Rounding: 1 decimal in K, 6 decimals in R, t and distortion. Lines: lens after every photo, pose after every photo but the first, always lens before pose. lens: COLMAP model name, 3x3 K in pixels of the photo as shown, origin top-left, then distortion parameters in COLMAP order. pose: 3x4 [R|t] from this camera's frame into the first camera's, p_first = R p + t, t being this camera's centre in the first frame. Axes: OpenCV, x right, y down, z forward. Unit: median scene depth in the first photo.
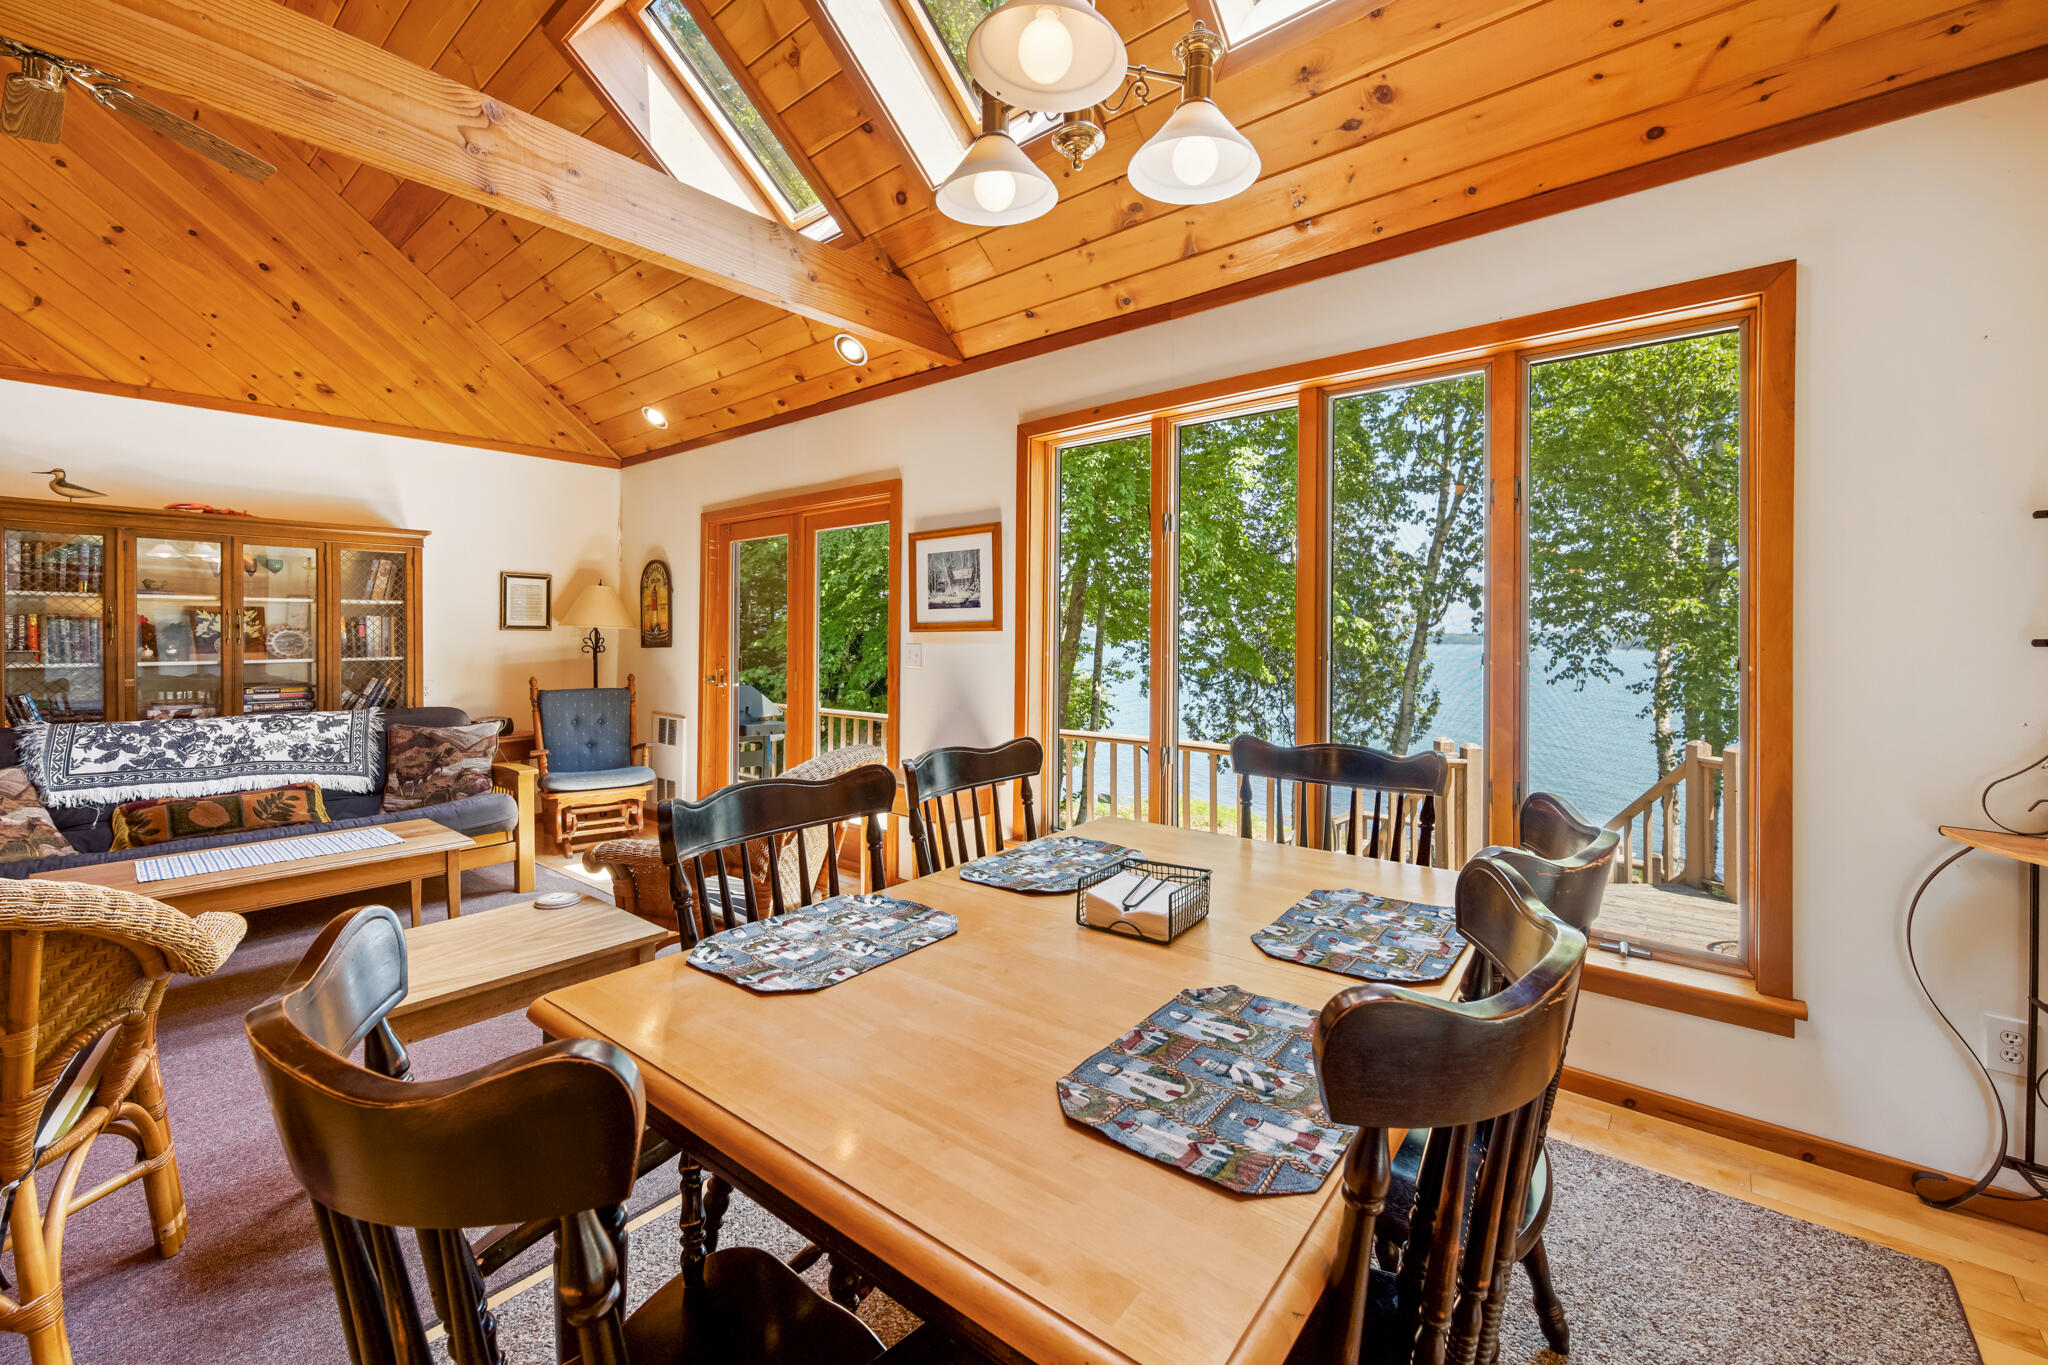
lens RADIAL K [[816.8, 0, 1052.1], [0, 816.8, 638.9], [0, 0, 1]] dist [-0.005752, 0.001217]
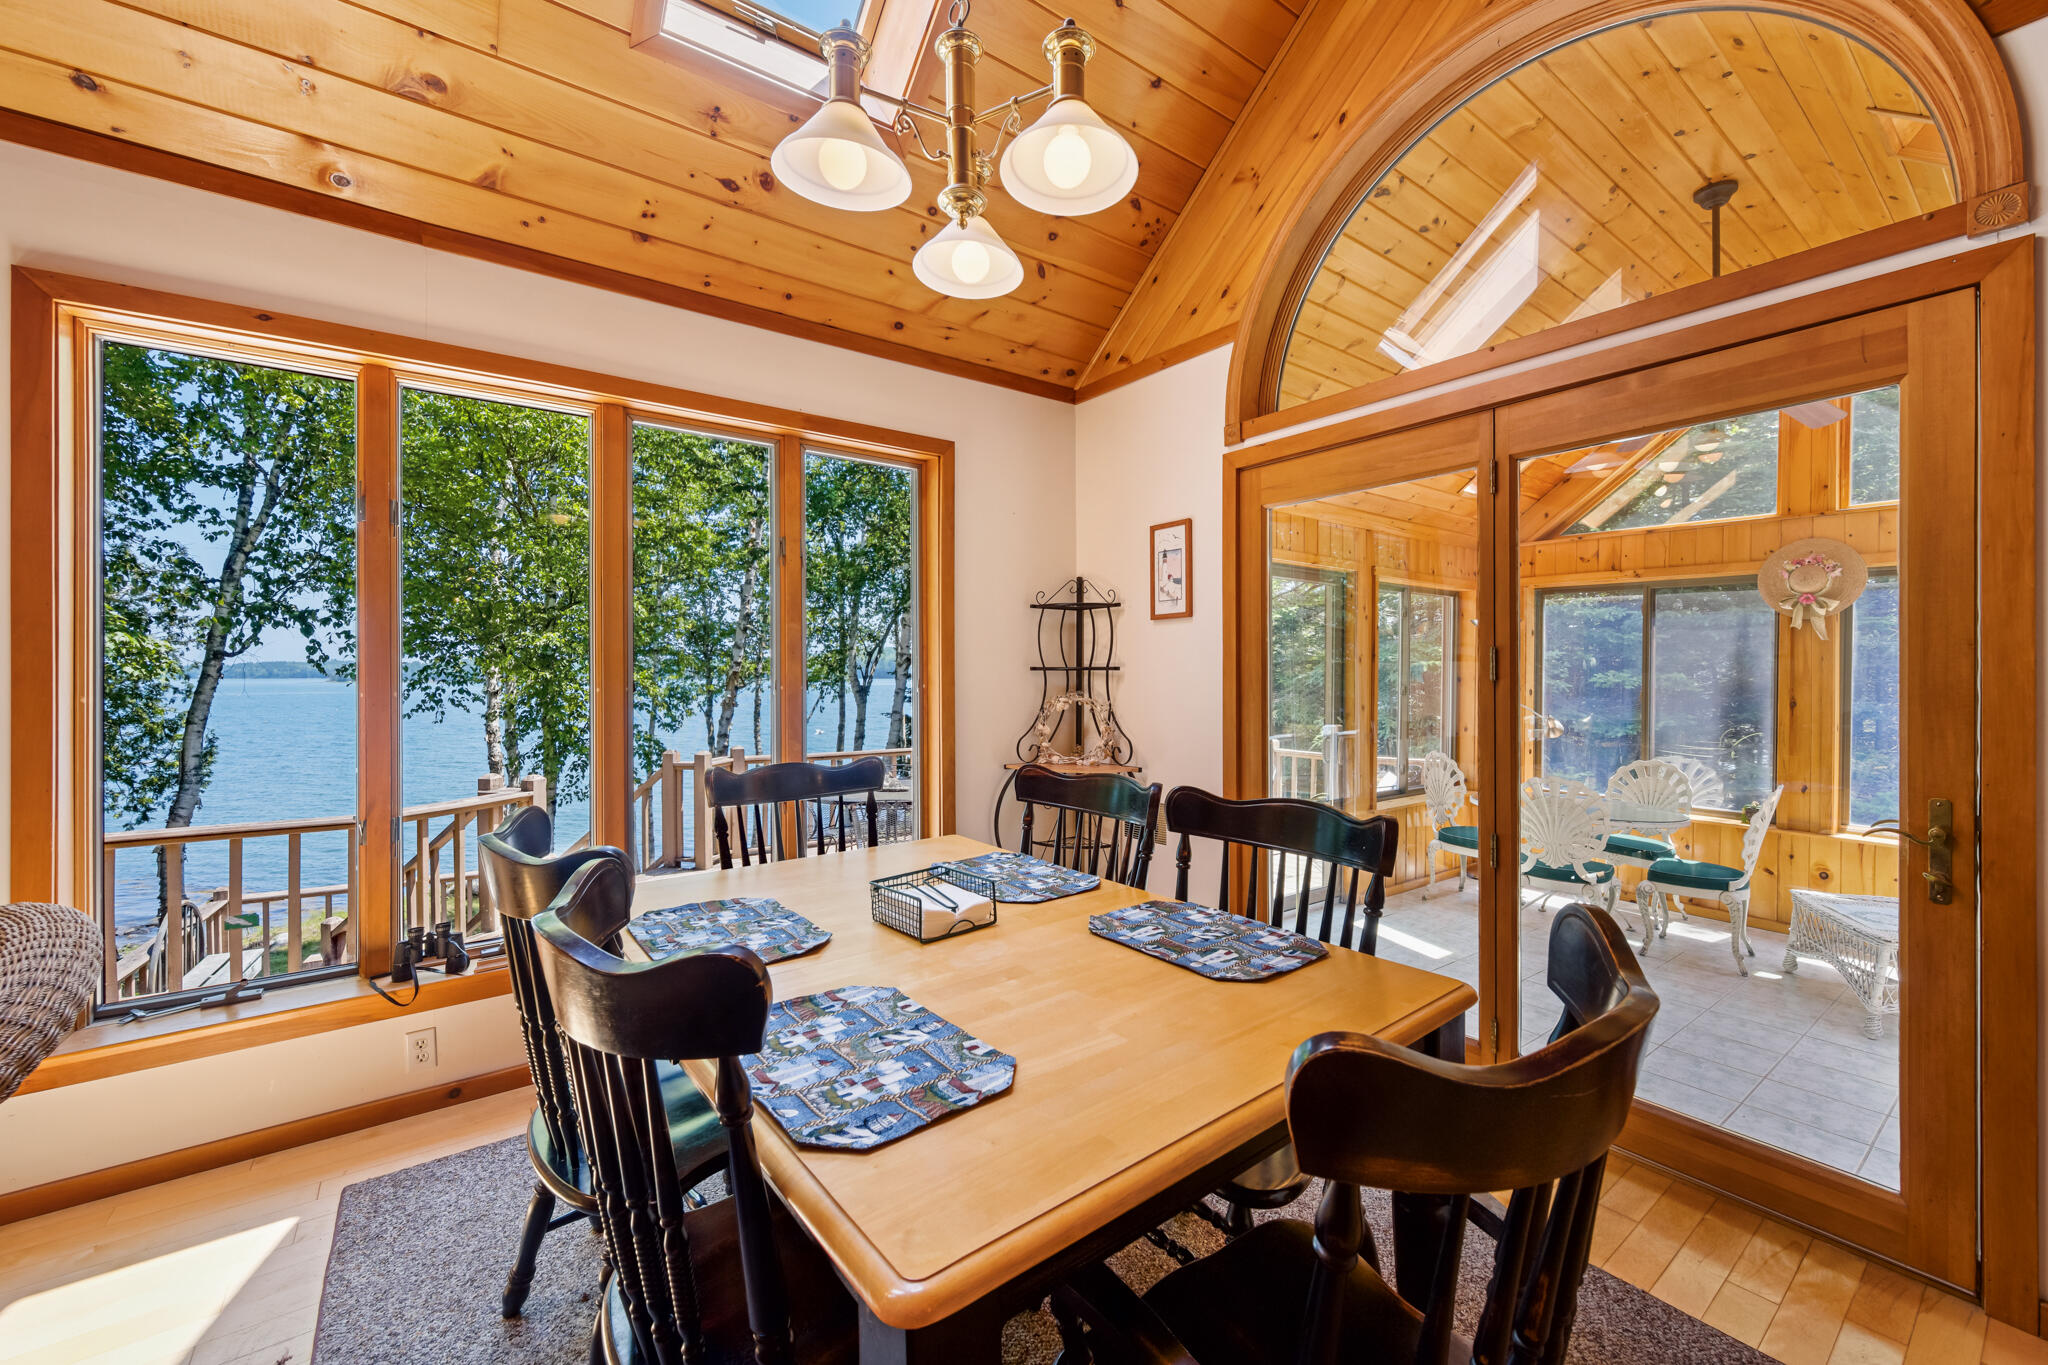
lens RADIAL K [[816.8, 0, 1009.7], [0, 816.8, 661.0], [0, 0, 1]] dist [-0.005752, 0.001217]
pose [[0.265707, 0.005115, 0.964040, -0.345518], [0.007101, 0.999948, -0.007263, 0.000263], [-0.964028, 0.008775, 0.265657, 0.228541]]
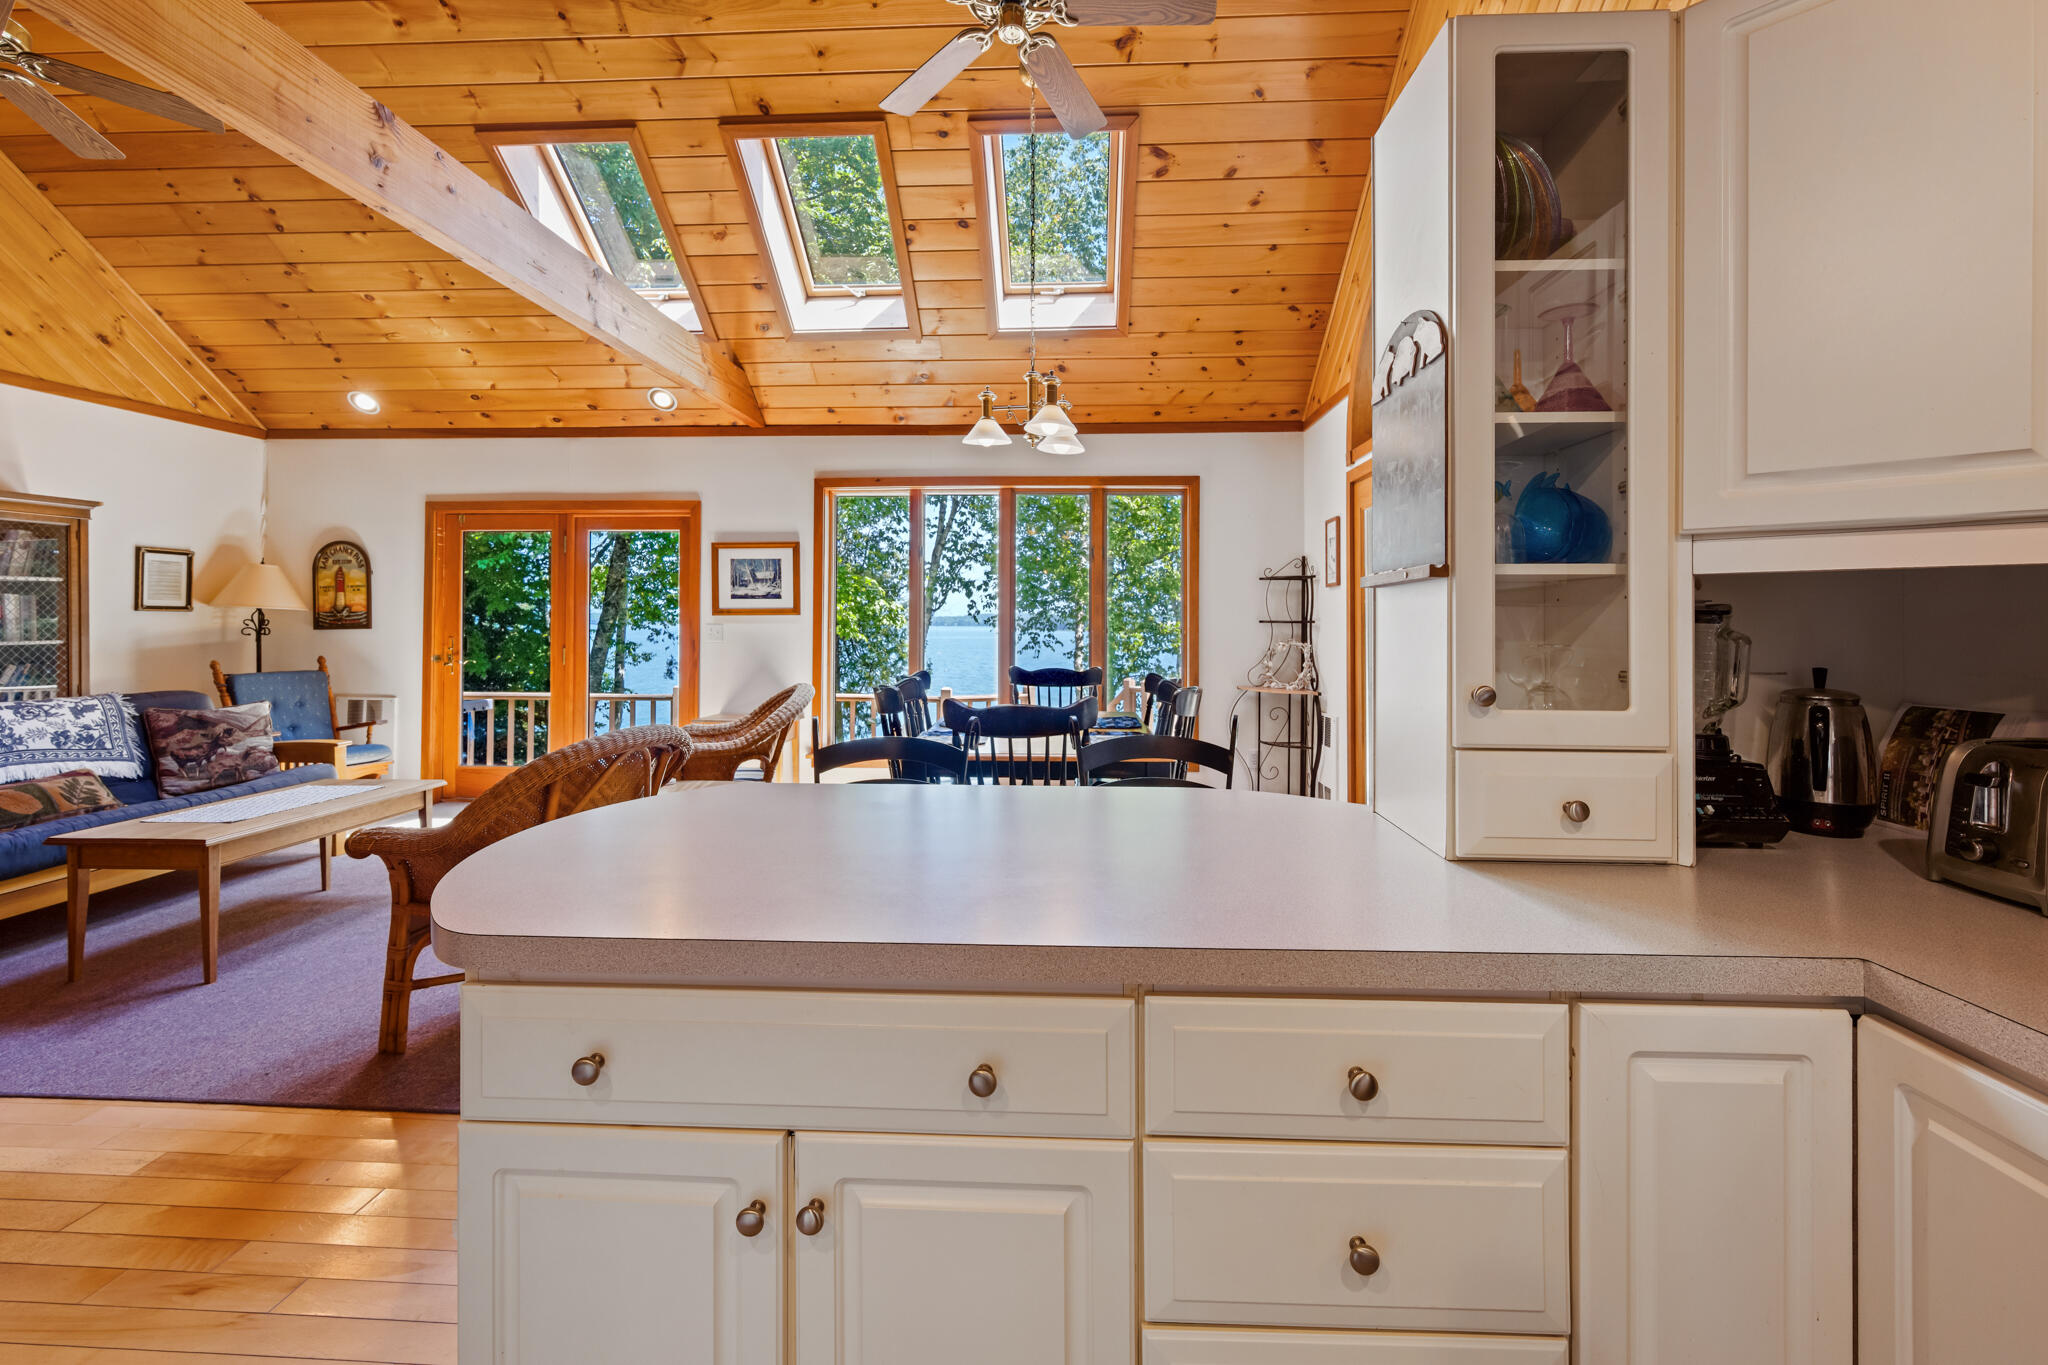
lens RADIAL K [[816.8, 0, 1042.9], [0, 816.8, 621.6], [0, 0, 1]] dist [-0.005752, 0.001217]
pose [[0.805264, -0.000884, 0.592916, -0.546784], [0.000891, 1.000000, 0.000280, 0.002440], [-0.592916, 0.000303, 0.805264, -0.426899]]
